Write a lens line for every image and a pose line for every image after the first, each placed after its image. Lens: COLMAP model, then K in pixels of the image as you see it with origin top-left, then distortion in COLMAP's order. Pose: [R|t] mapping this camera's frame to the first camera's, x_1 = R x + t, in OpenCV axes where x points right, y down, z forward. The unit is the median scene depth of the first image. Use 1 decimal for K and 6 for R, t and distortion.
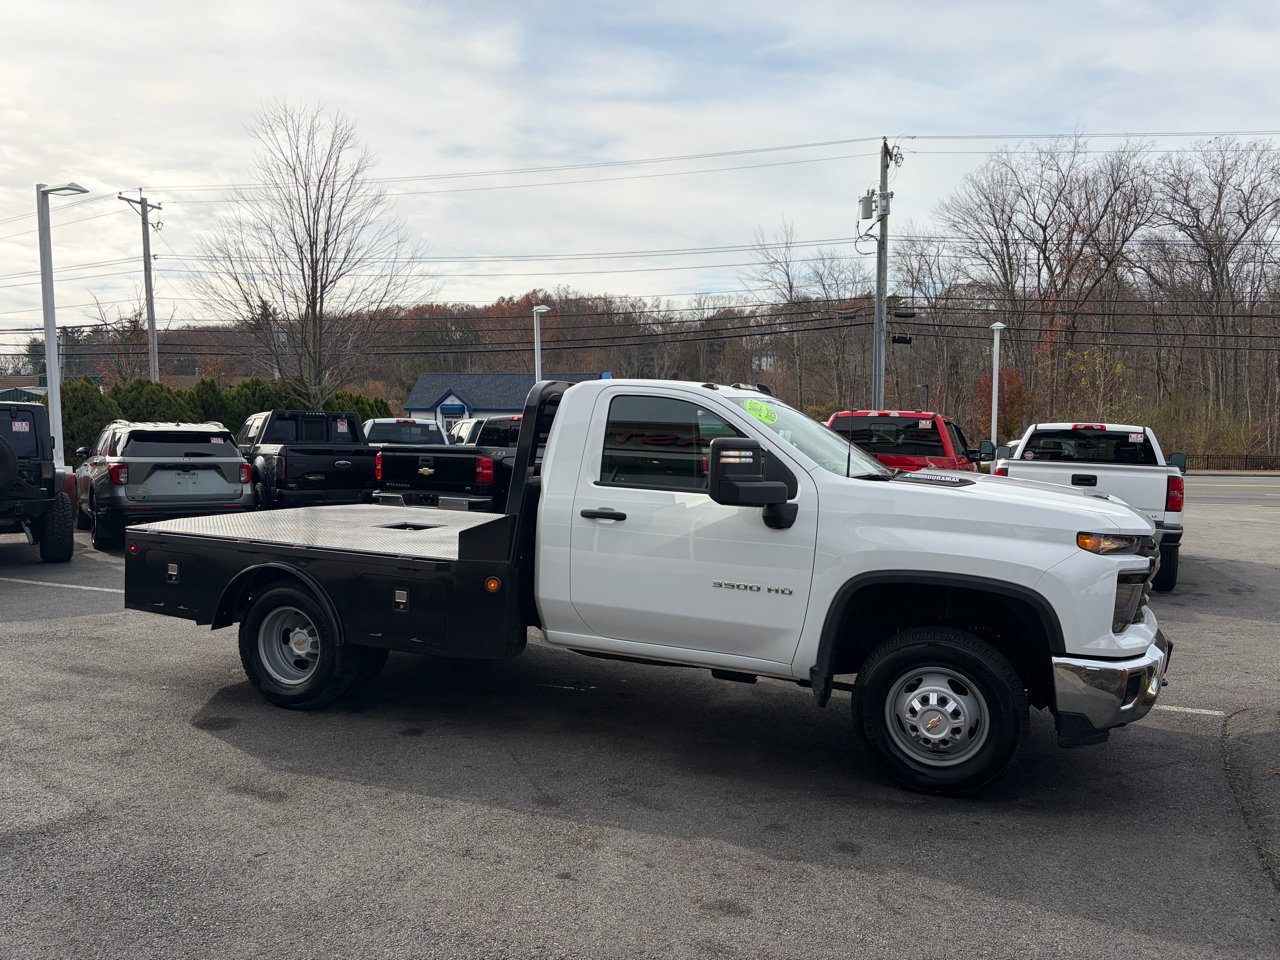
lens RADIAL K [[961.2, 0, 638.1], [0, 961.2, 475.2], [0, 0, 1]] dist [0.047965, -0.049148]
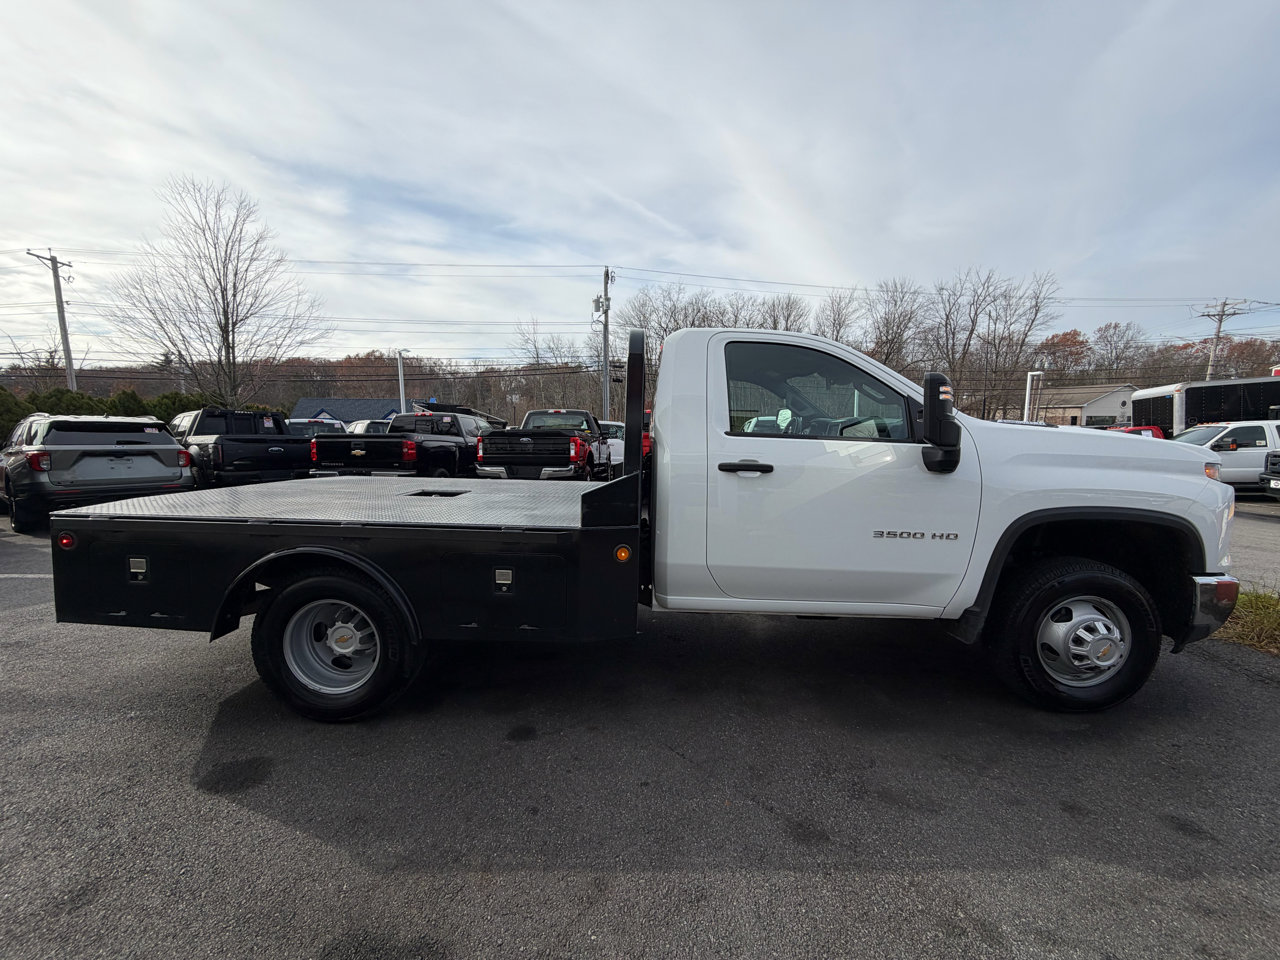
lens RADIAL K [[508.0, 0, 637.0], [0, 508.0, 477.8], [0, 0, 1]] dist [0.001461, -0.001127]
pose [[0.931400, -0.040767, 0.361708, -0.279856], [0.027418, 0.998743, 0.041963, 0.025635], [-0.362964, -0.029167, 0.931347, 0.534273]]
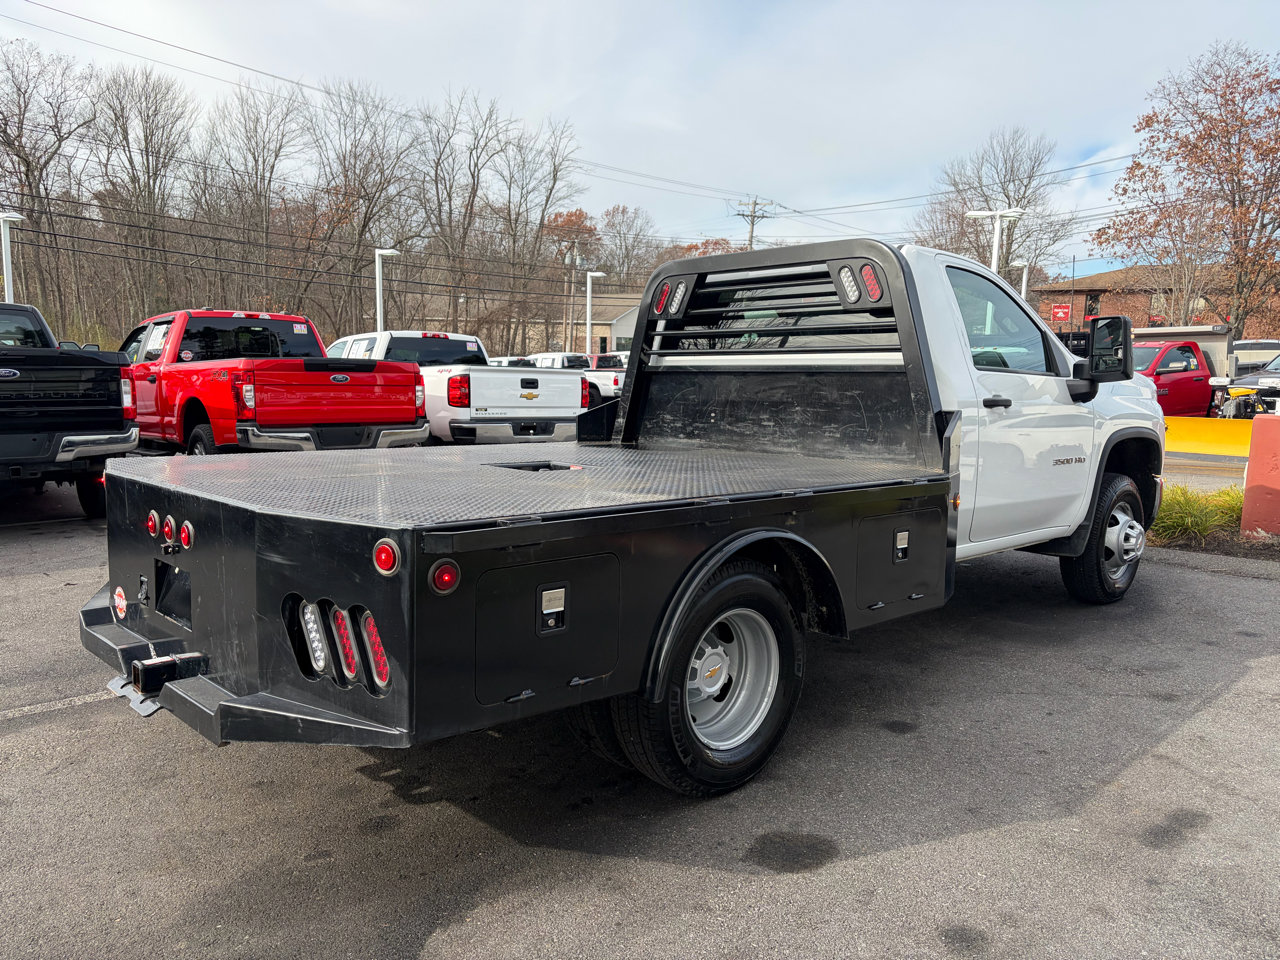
lens RADIAL K [[961.2, 0, 638.4], [0, 961.2, 481.4], [0, 0, 1]] dist [0.047965, -0.049148]
pose [[0.411603, -0.119683, 0.903471, -0.894498], [0.044137, 0.992794, 0.111408, -0.000137], [-0.910294, -0.005979, 0.413919, 0.847255]]
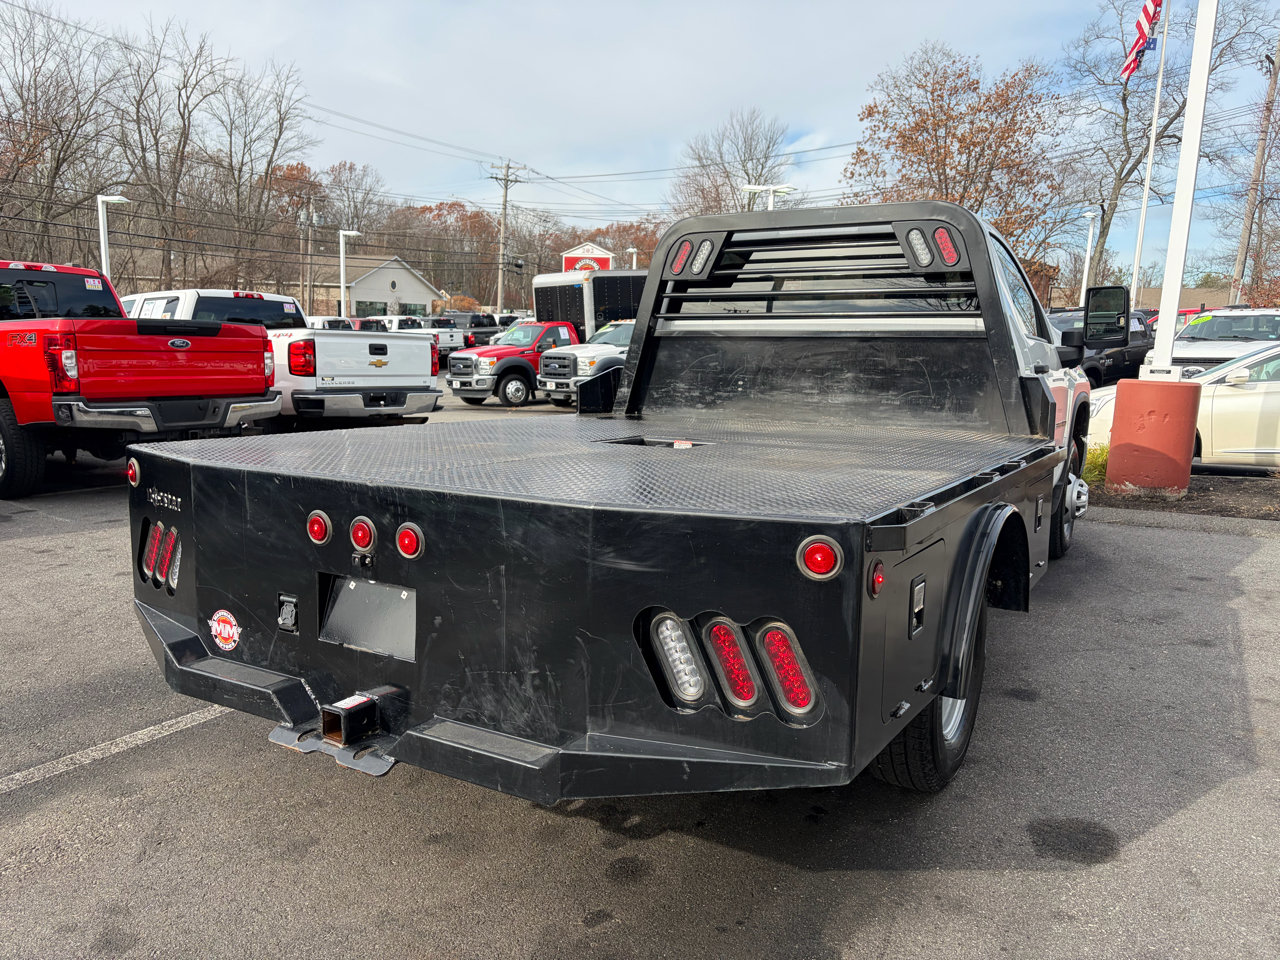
lens RADIAL K [[961.2, 0, 640.3], [0, 961.2, 484.7], [0, 0, 1]] dist [0.047965, -0.049148]
pose [[0.150829, -0.161794, 0.975230, -0.904664], [0.037782, 0.986738, 0.157860, -0.007760], [-0.987838, 0.013036, 0.154941, 1.118825]]
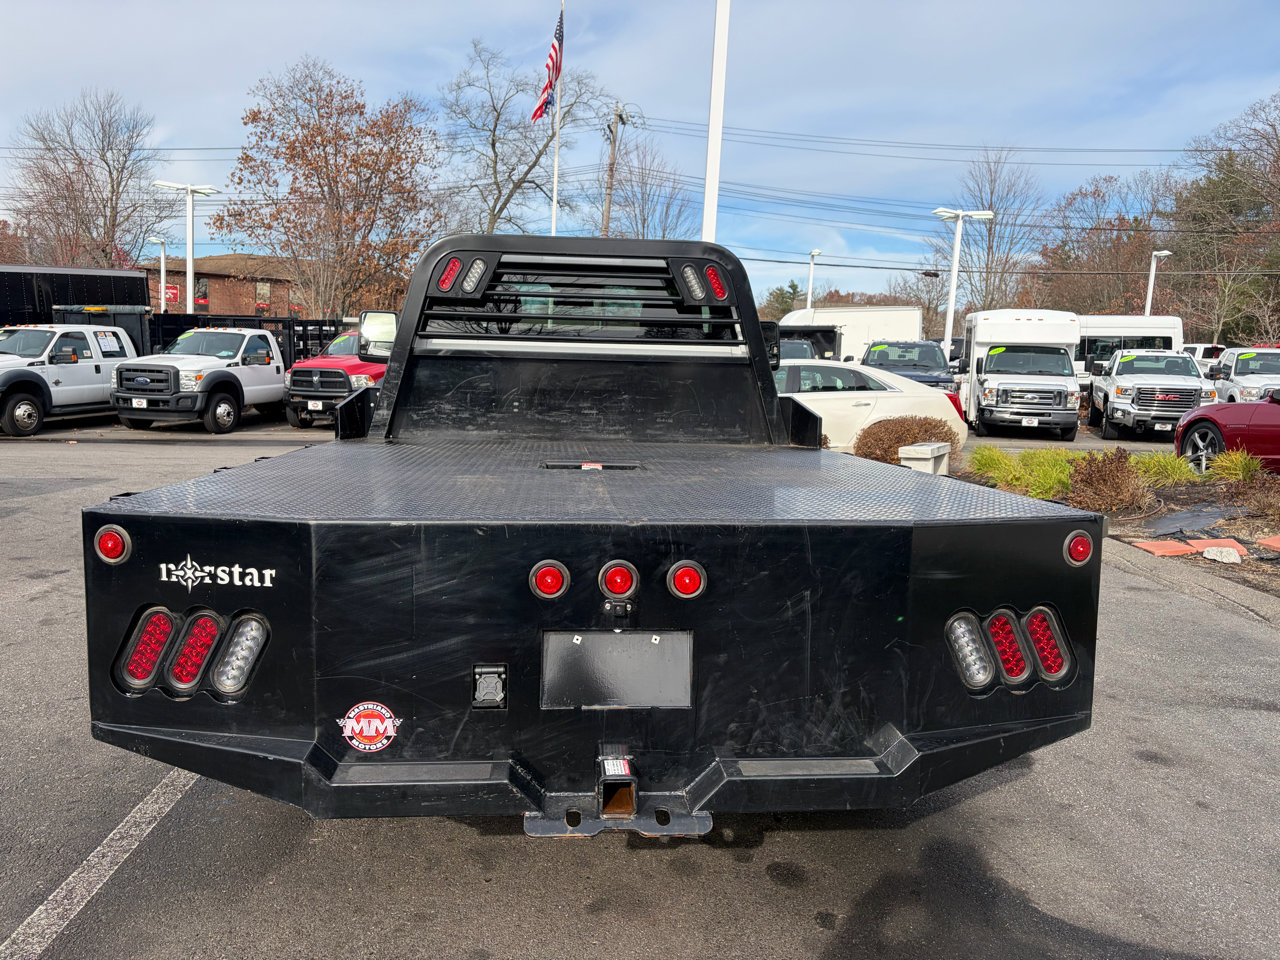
lens RADIAL K [[961.2, 0, 631.8], [0, 961.2, 481.4], [0, 0, 1]] dist [0.047965, -0.049148]
pose [[-0.449073, -0.133981, 0.883393, -0.851685], [0.009734, 0.987901, 0.154779, -0.022281], [-0.893442, 0.078106, -0.442336, 1.458321]]
